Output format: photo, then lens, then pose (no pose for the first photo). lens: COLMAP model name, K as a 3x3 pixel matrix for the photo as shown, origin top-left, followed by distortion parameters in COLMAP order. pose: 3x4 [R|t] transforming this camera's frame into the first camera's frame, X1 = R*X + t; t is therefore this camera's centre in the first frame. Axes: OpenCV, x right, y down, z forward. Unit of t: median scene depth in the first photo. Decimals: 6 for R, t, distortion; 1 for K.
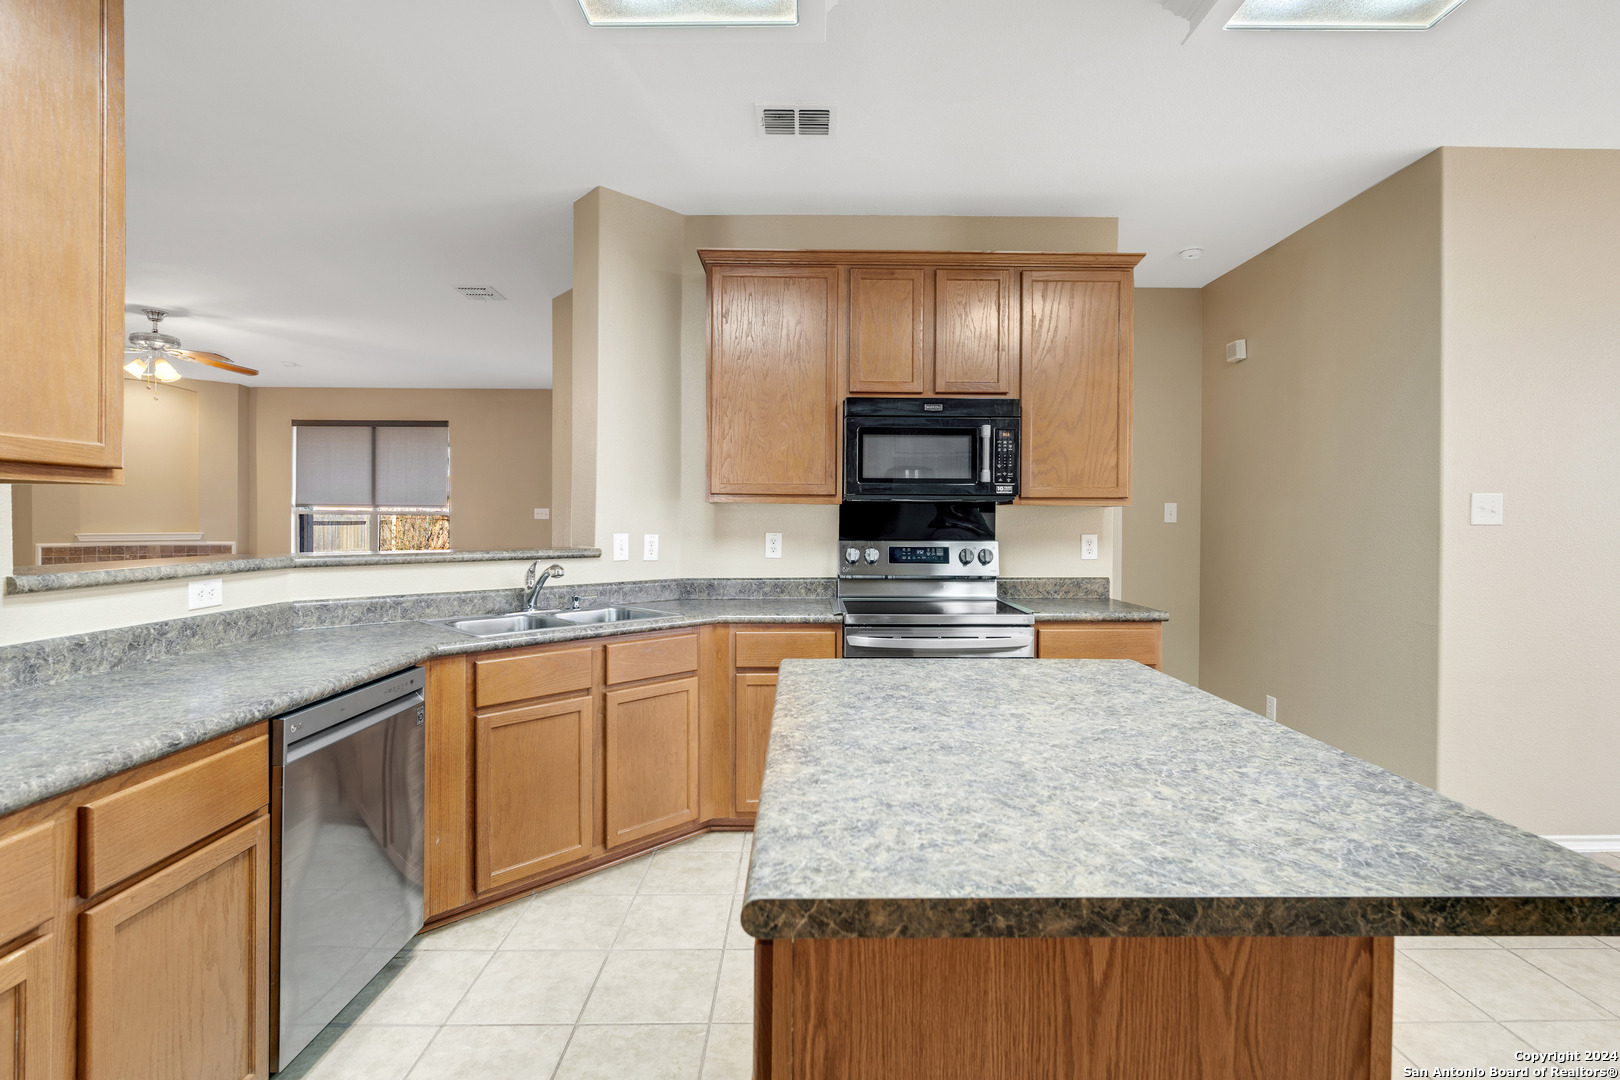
lens RADIAL K [[754.8, 0, 821.3], [0, 754.8, 525.5], [0, 0, 1]] dist [-0.012241, 0.000609]
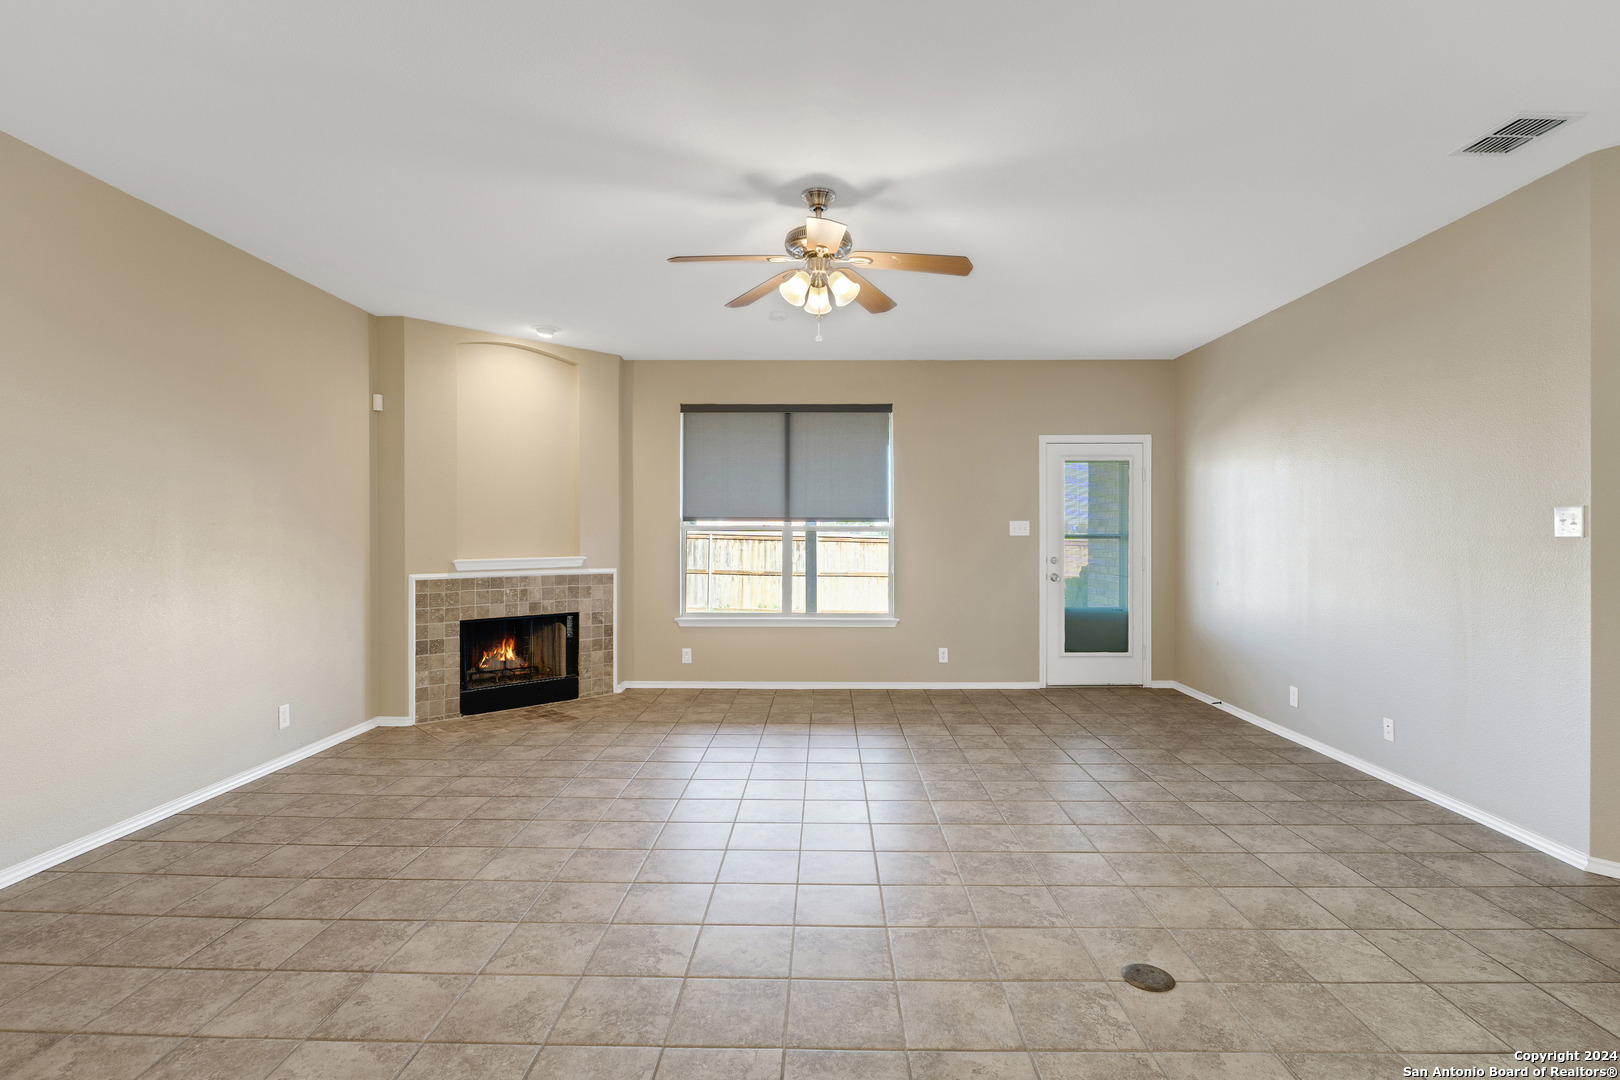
lens RADIAL K [[797.7, 0, 811.8], [0, 797.7, 536.8], [0, 0, 1]] dist [-0.013845, 0.001224]
pose [[0.999429, -0.003343, -0.033615, -1.372886], [0.003192, 0.999985, -0.004554, -0.012247], [0.033630, 0.004444, 0.999424, 0.581609]]
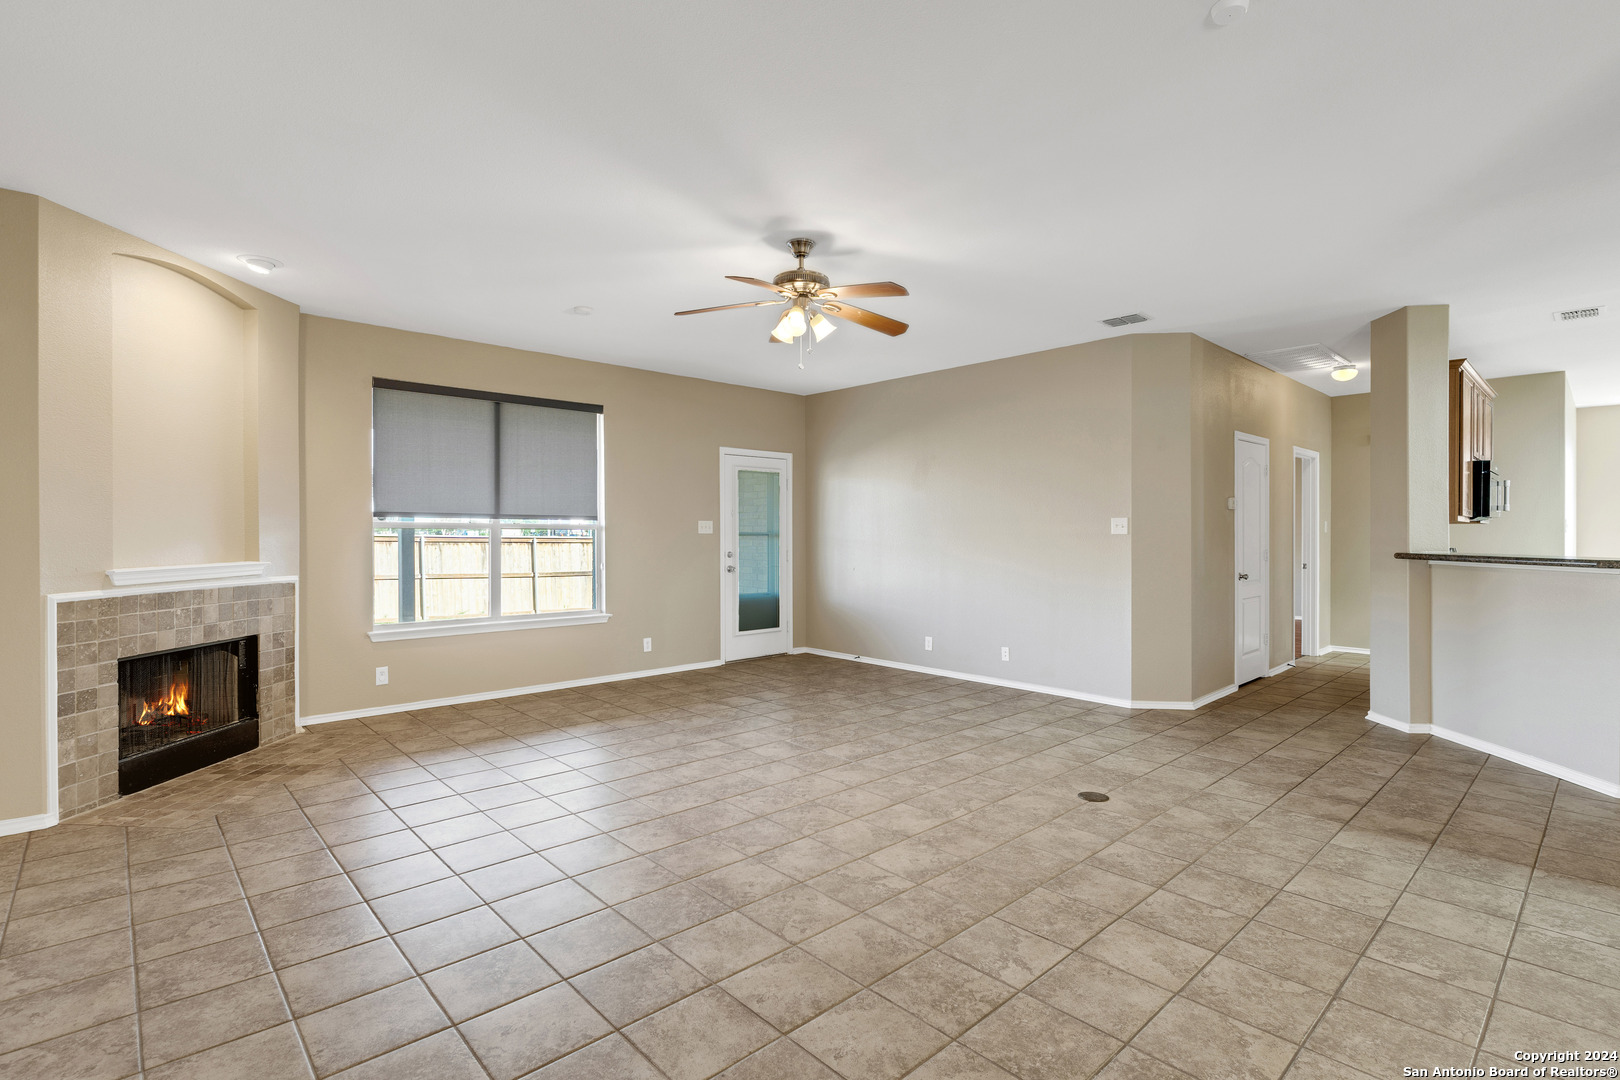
lens RADIAL K [[777.5, 0, 841.0], [0, 777.5, 534.9], [0, 0, 1]] dist [-0.012750, 0.000151]
pose [[0.729528, -0.005623, 0.683928, -2.130684], [0.007080, 0.999975, 0.000670, -0.017186], [-0.683914, 0.004353, 0.729550, 0.703332]]
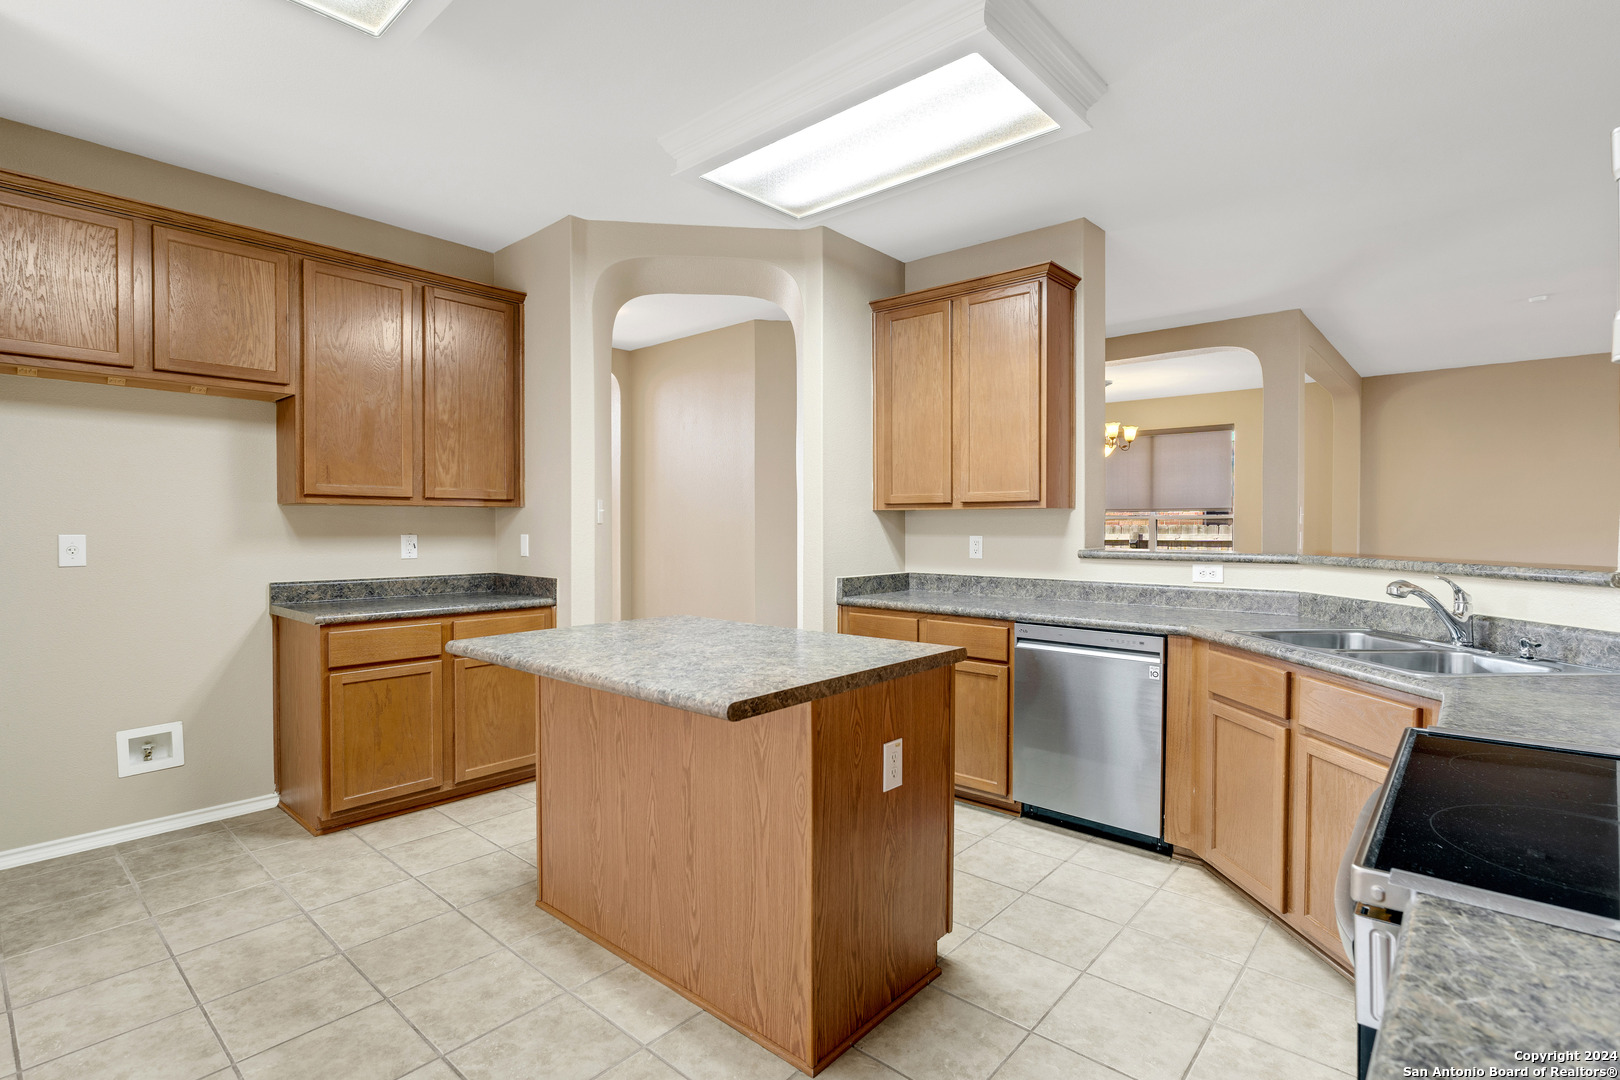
lens RADIAL K [[771.9, 0, 813.8], [0, 771.9, 535.4], [0, 0, 1]] dist [-0.013322, 0.001907]
pose [[-0.671081, 0.006263, -0.741358, 0.547178], [-0.007614, 0.999853, 0.015339, -0.002141], [0.741345, 0.015938, -0.670935, 0.924201]]
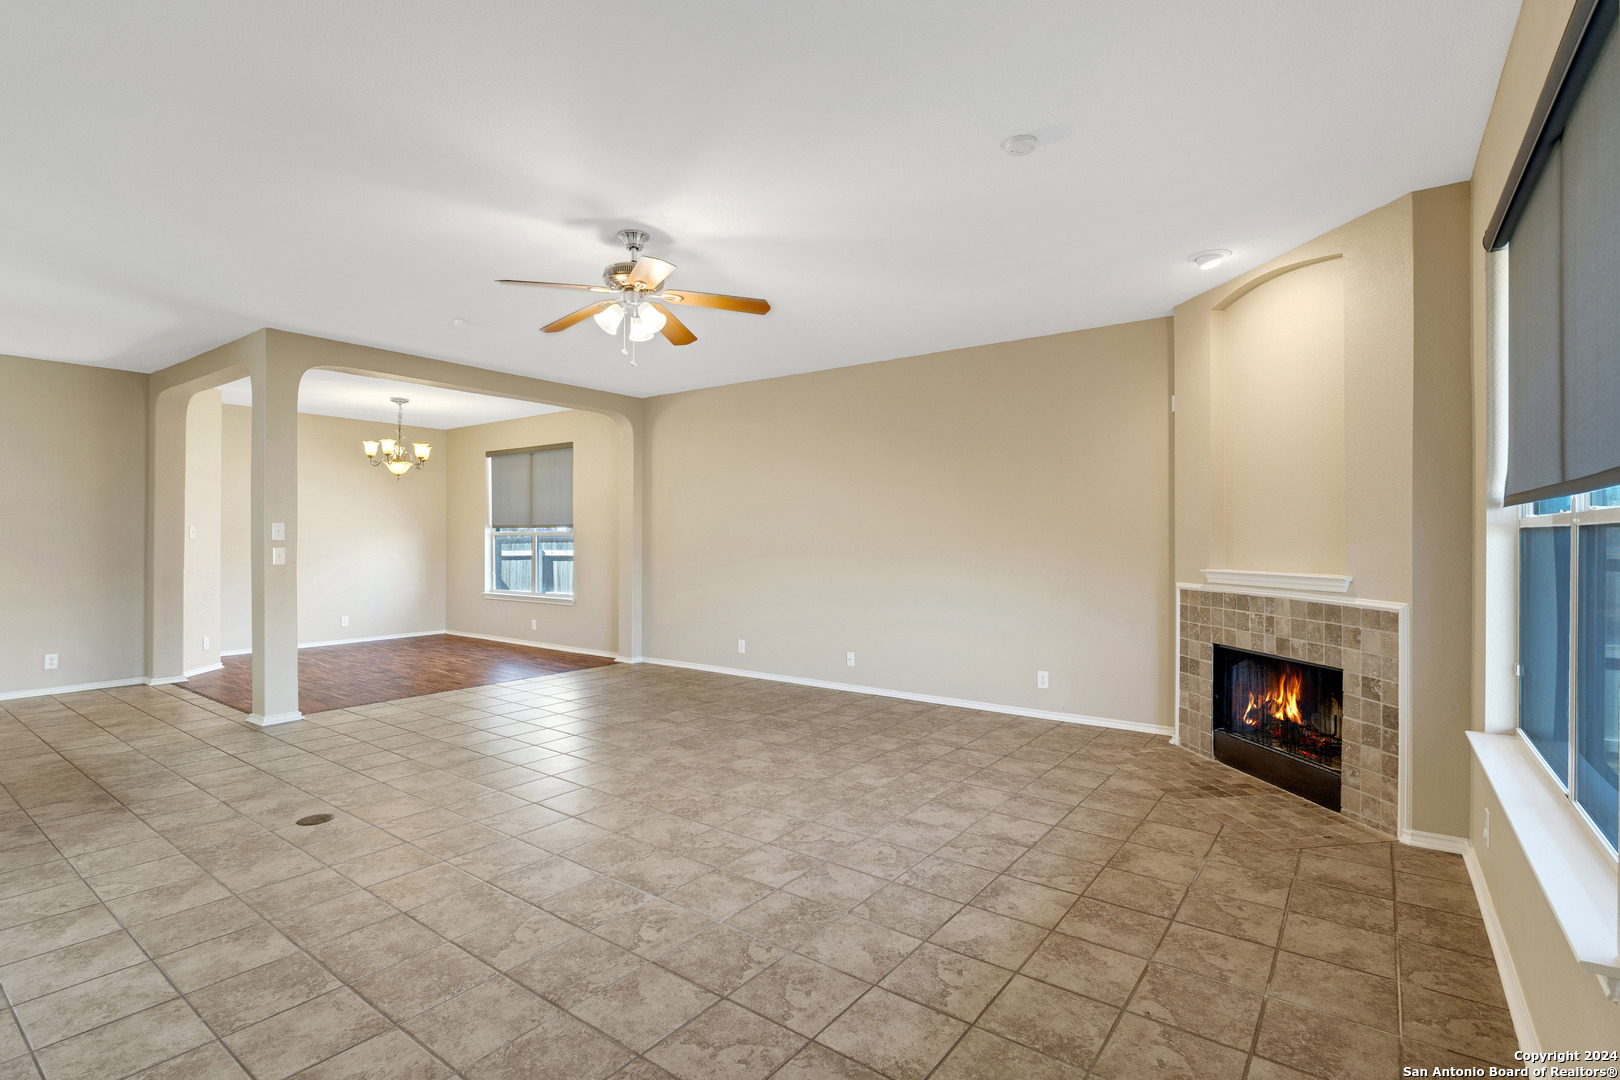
lens RADIAL K [[771.9, 0, 813.8], [0, 771.9, 535.4], [0, 0, 1]] dist [-0.013322, 0.001907]
pose [[-0.618395, -0.008493, -0.785822, -0.712500], [-0.008192, 0.999957, -0.004360, -0.021608], [0.785825, 0.003741, -0.618438, 2.427457]]
